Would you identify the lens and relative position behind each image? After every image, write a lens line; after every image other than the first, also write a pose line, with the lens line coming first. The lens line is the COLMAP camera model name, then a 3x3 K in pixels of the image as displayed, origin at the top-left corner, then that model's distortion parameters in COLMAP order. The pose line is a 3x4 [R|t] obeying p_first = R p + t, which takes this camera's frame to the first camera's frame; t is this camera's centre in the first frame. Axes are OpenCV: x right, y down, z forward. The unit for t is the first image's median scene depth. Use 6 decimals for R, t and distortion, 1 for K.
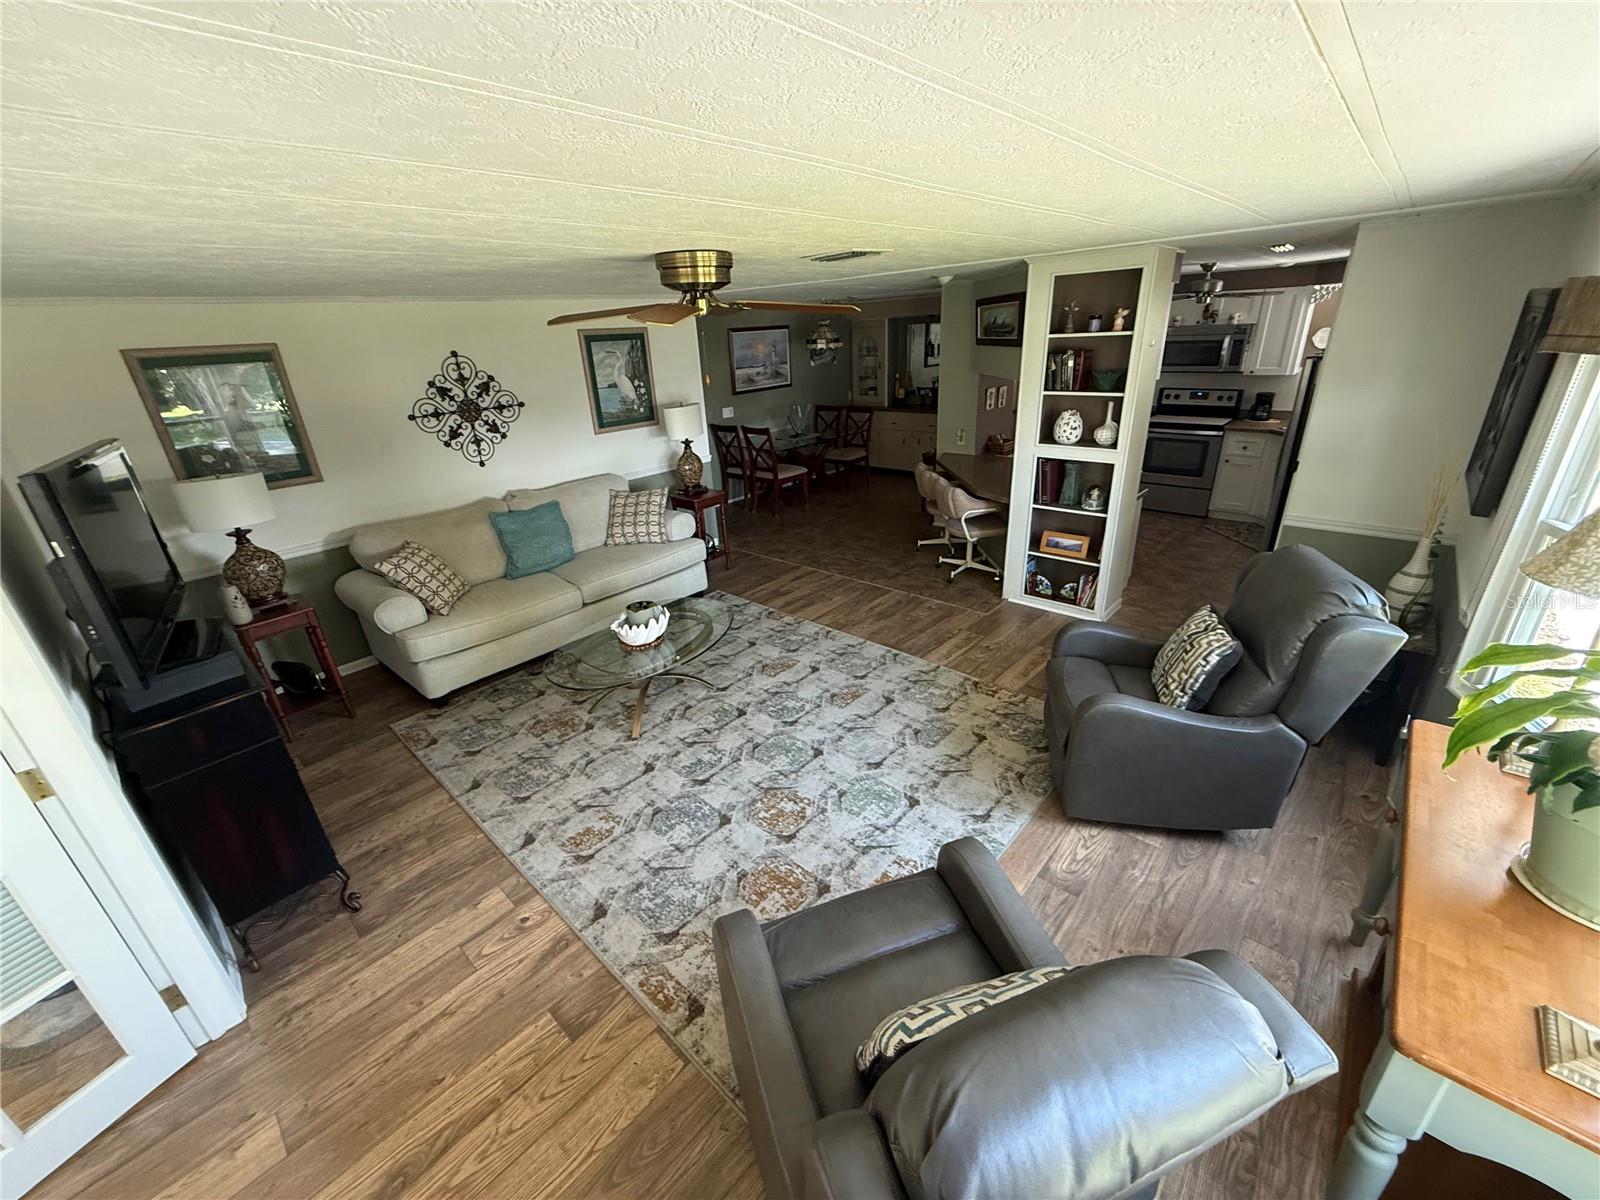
lens RADIAL K [[638.1, 0, 796.0], [0, 638.1, 600.6], [0, 0, 1]] dist [-0.000406, 0.000462]
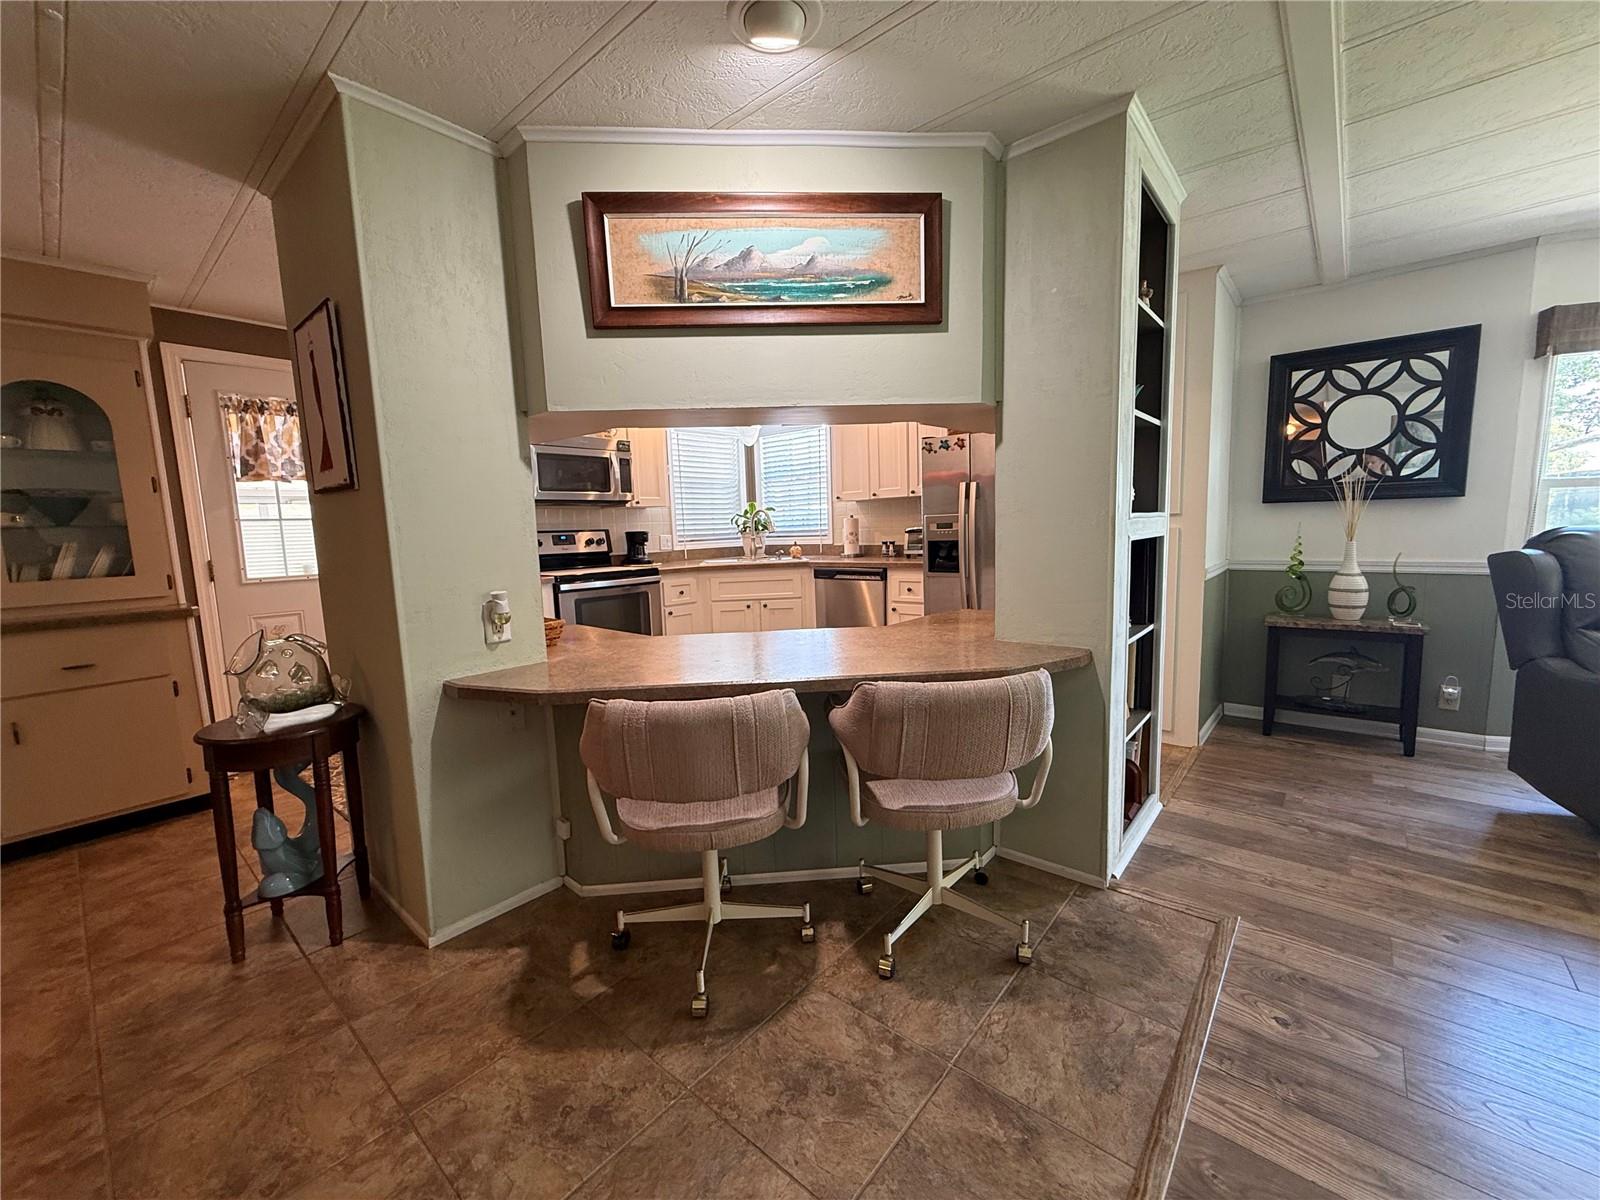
lens RADIAL K [[638.1, 0, 800.0], [0, 638.1, 600.2], [0, 0, 1]] dist [-0.000406, 0.000462]
pose [[-0.034605, -0.067540, 0.997116, -0.078164], [0.420794, 0.903981, 0.075835, -0.312225], [-0.906496, 0.422205, -0.002862, 1.193150]]
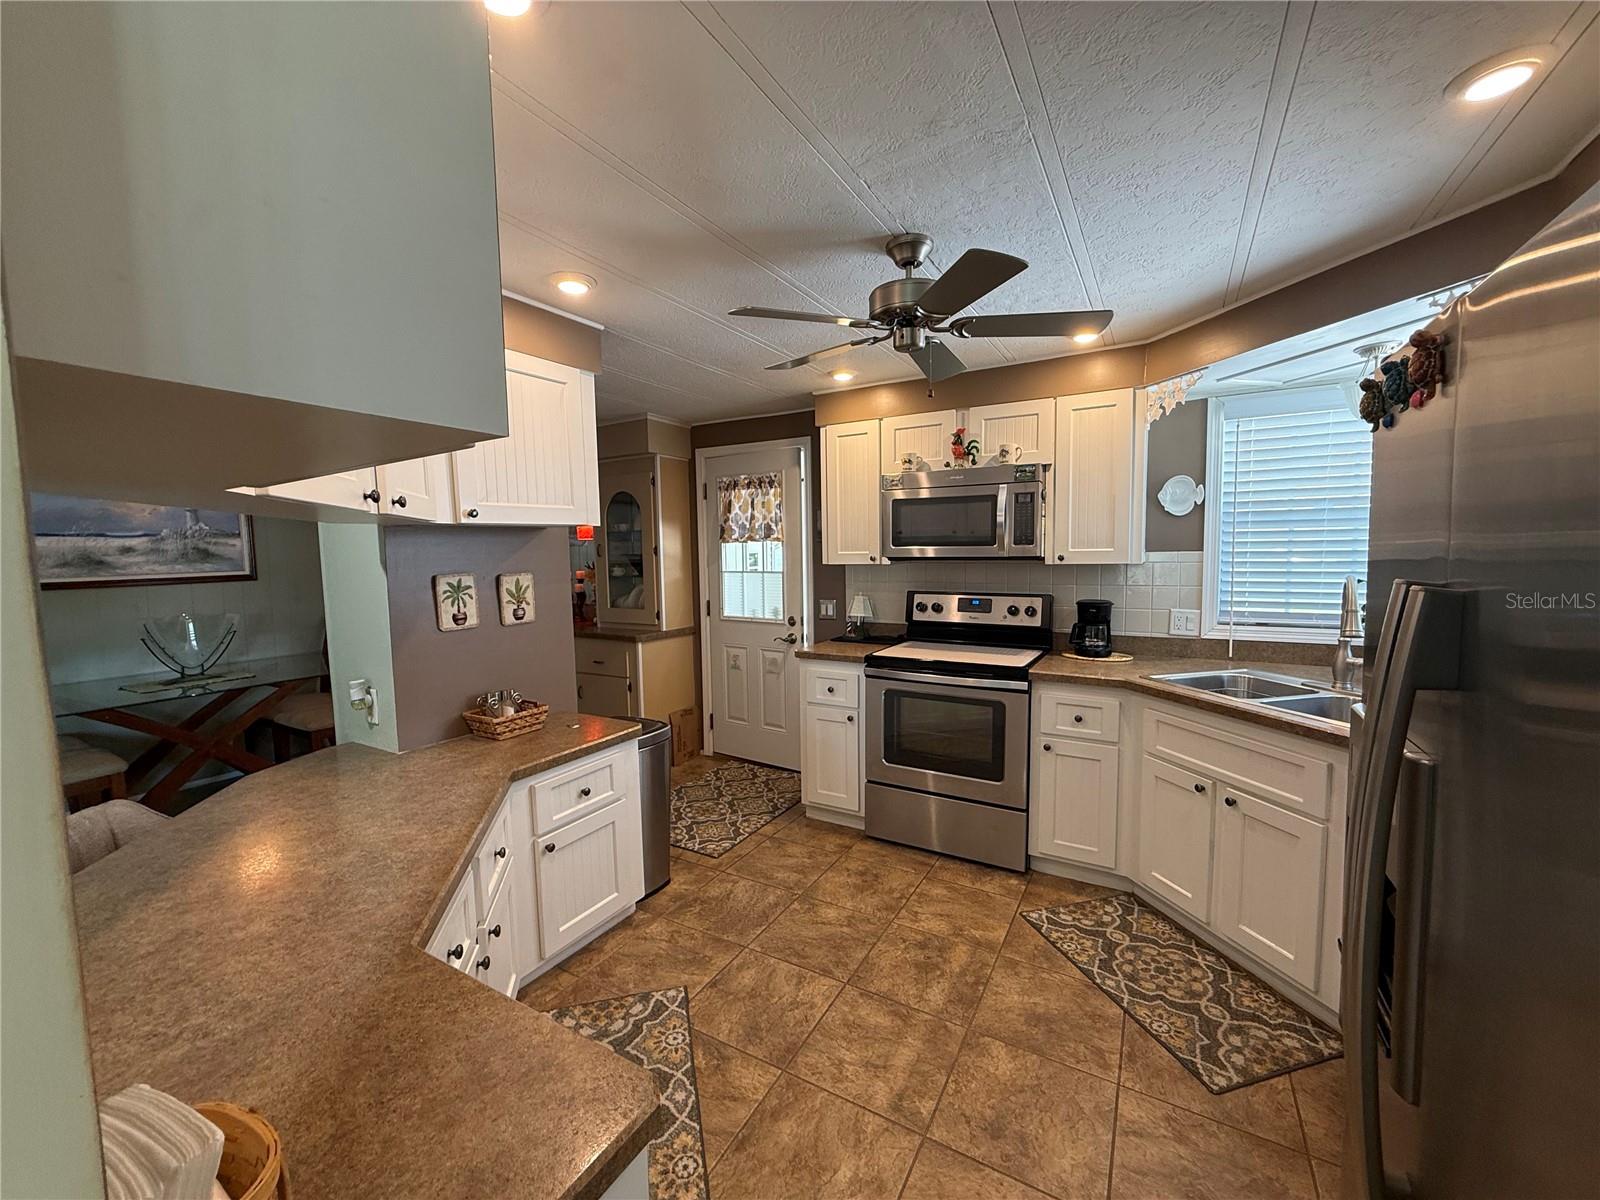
lens RADIAL K [[638.1, 0, 797.8], [0, 638.1, 601.4], [0, 0, 1]] dist [-0.000406, 0.000462]
pose [[0.976856, 0.017319, 0.213197, 0.574430], [0.052180, 0.947310, -0.316040, -0.255546], [-0.207437, 0.319850, 0.924482, 0.832997]]
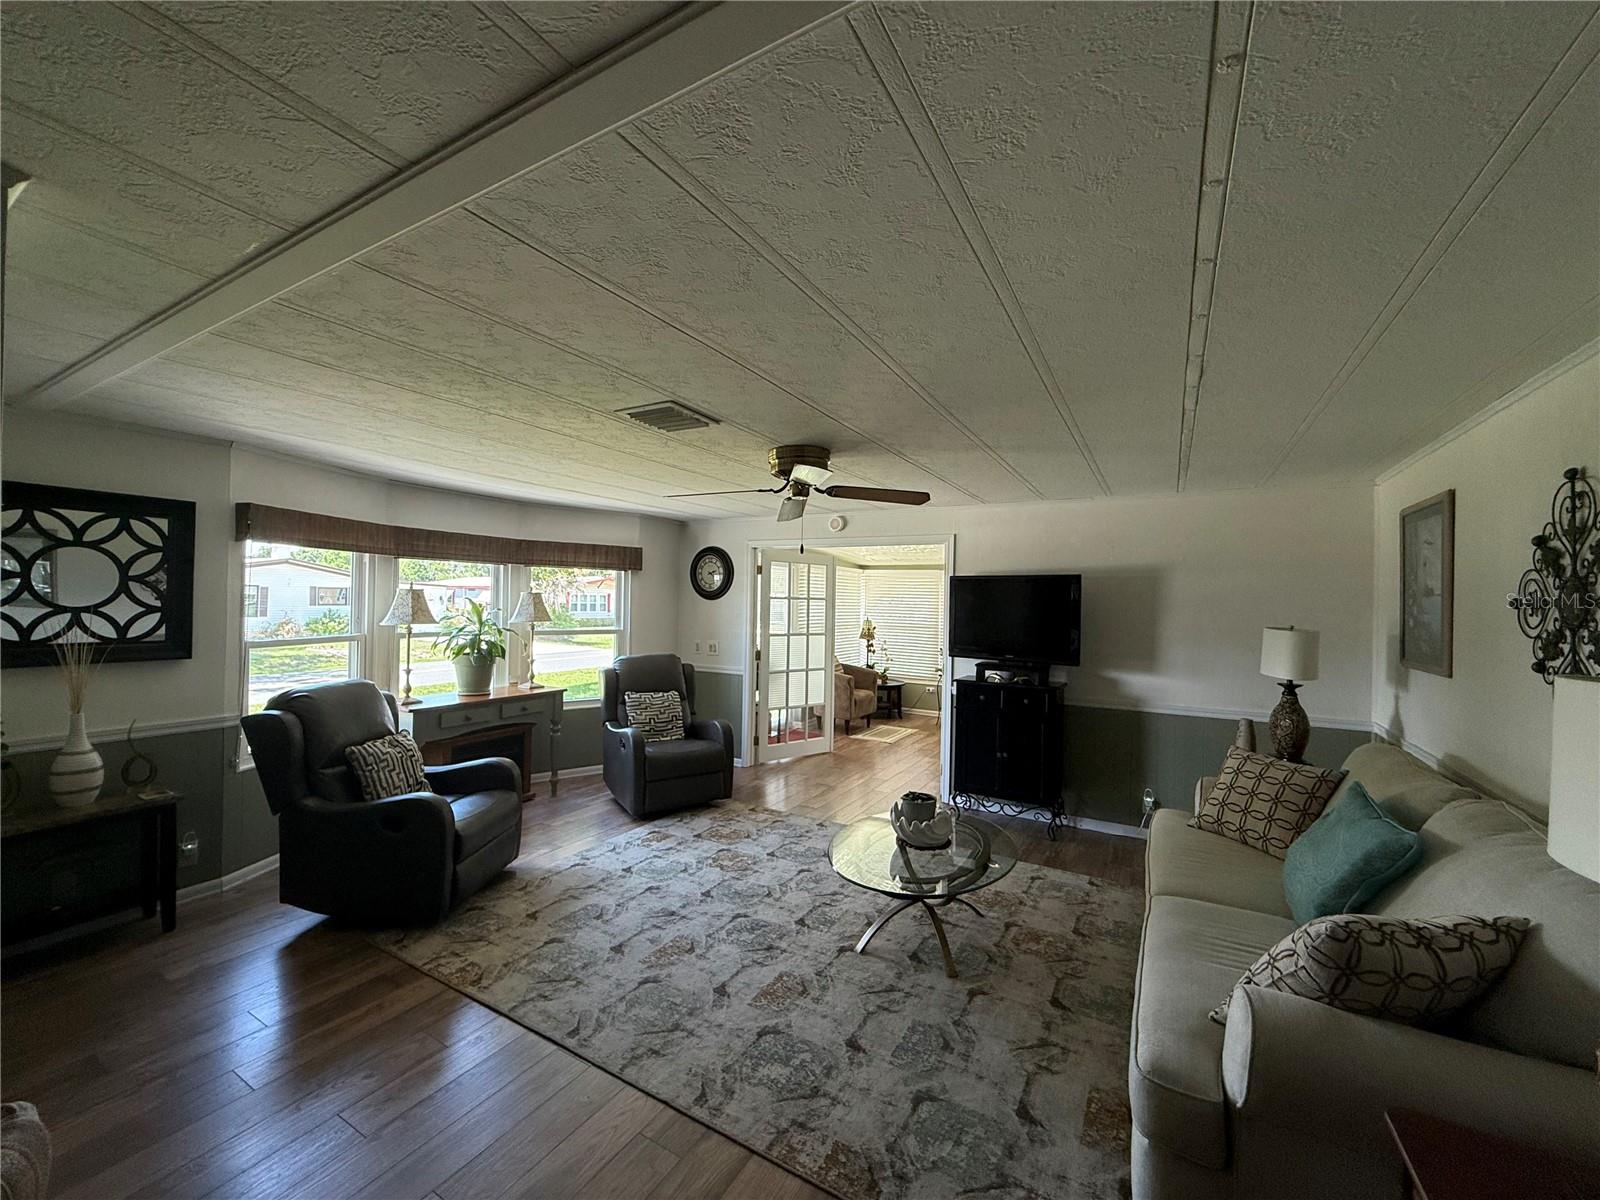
lens RADIAL K [[638.1, 0, 795.8], [0, 638.1, 601.6], [0, 0, 1]] dist [-0.000406, 0.000462]
pose [[-0.976357, 0.036273, -0.213101, 0.068177], [-0.051617, 0.918183, 0.392780, -0.431879], [0.209913, 0.394493, -0.894601, 1.255108]]
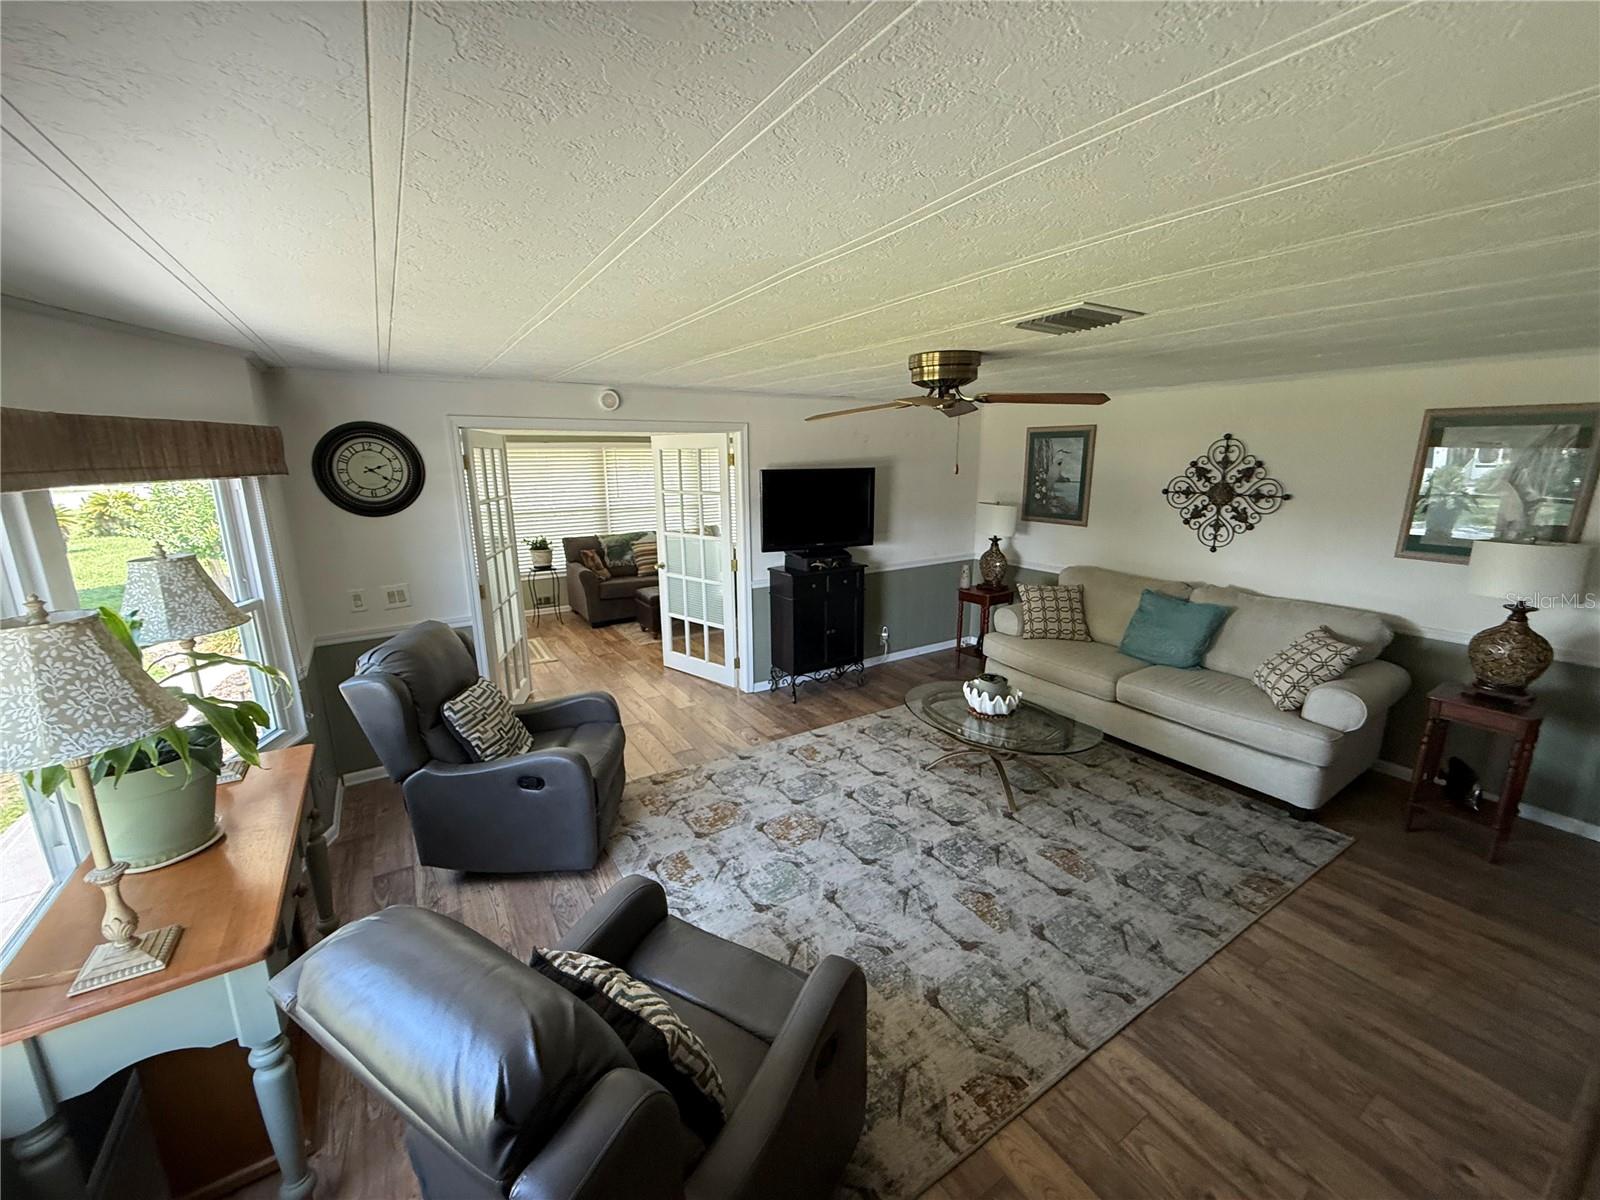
lens RADIAL K [[638.1, 0, 798.3], [0, 638.1, 601.7], [0, 0, 1]] dist [-0.000406, 0.000462]
pose [[-0.258673, 0.273210, -0.926523, 0.578081], [-0.357895, 0.863798, 0.354633, -0.268807], [0.897218, 0.423332, -0.125661, 0.615704]]
